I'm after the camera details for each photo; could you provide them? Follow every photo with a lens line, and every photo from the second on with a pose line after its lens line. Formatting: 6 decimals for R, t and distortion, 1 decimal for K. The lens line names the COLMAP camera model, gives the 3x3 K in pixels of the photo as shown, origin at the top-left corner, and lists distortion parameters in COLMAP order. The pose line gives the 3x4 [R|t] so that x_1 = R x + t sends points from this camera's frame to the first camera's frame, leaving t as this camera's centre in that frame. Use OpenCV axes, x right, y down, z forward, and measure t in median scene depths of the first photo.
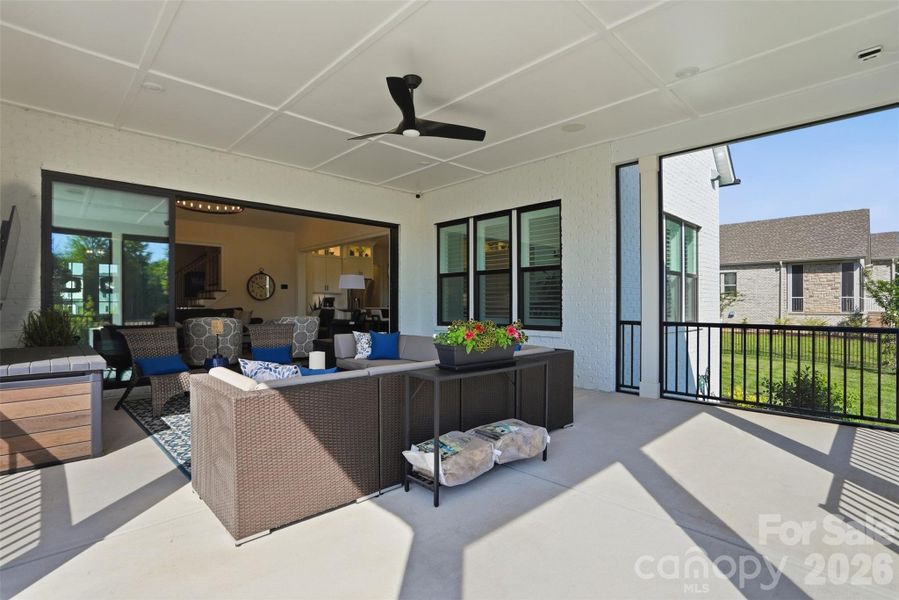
lens RADIAL K [[427.8, 0, 446.9], [0, 427.8, 305.8], [0, 0, 1]] dist [-0.027370, 0.003707]
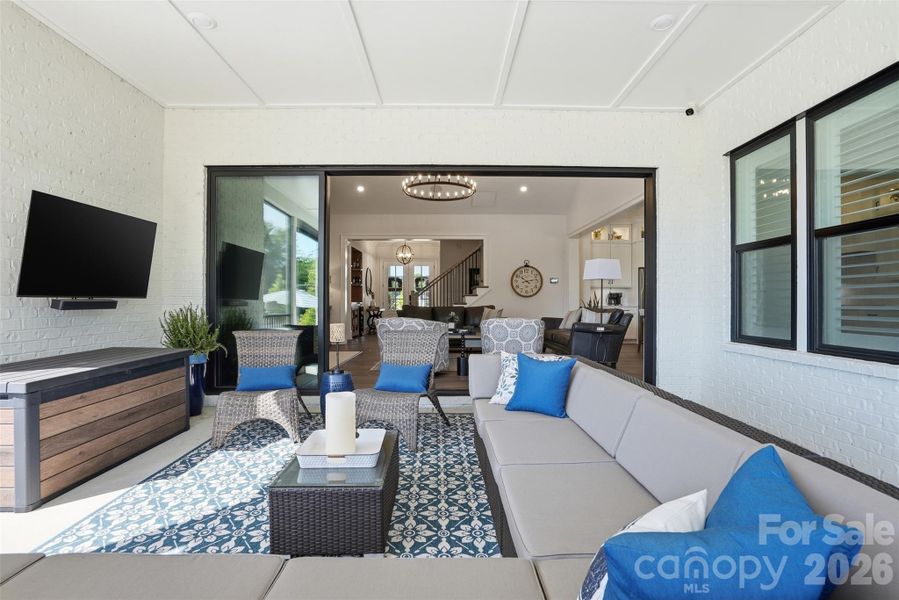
lens RADIAL K [[427.8, 0, 454.2], [0, 427.8, 301.1], [0, 0, 1]] dist [-0.027370, 0.003707]
pose [[0.737036, 0.000212, -0.675854, 0.080671], [-0.001756, 0.999997, -0.001600, -0.002892], [0.675852, 0.002366, 0.737034, 0.369219]]
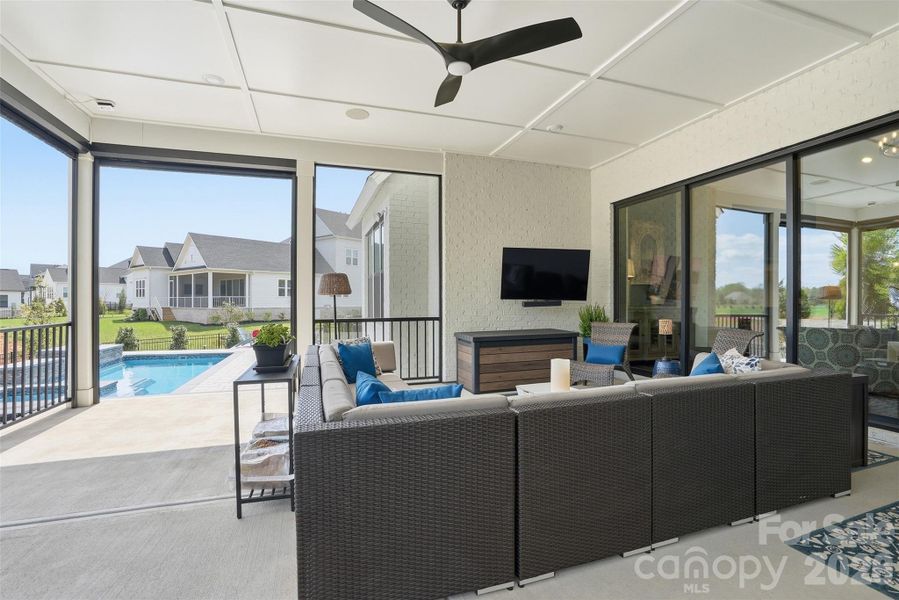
lens RADIAL K [[427.8, 0, 449.1], [0, 427.8, 298.9], [0, 0, 1]] dist [-0.027370, 0.003707]
pose [[-0.409942, -0.007043, -0.912084, 0.292597], [0.003752, 0.999949, -0.009408, -0.001392], [0.912104, -0.007279, -0.409895, 0.610983]]
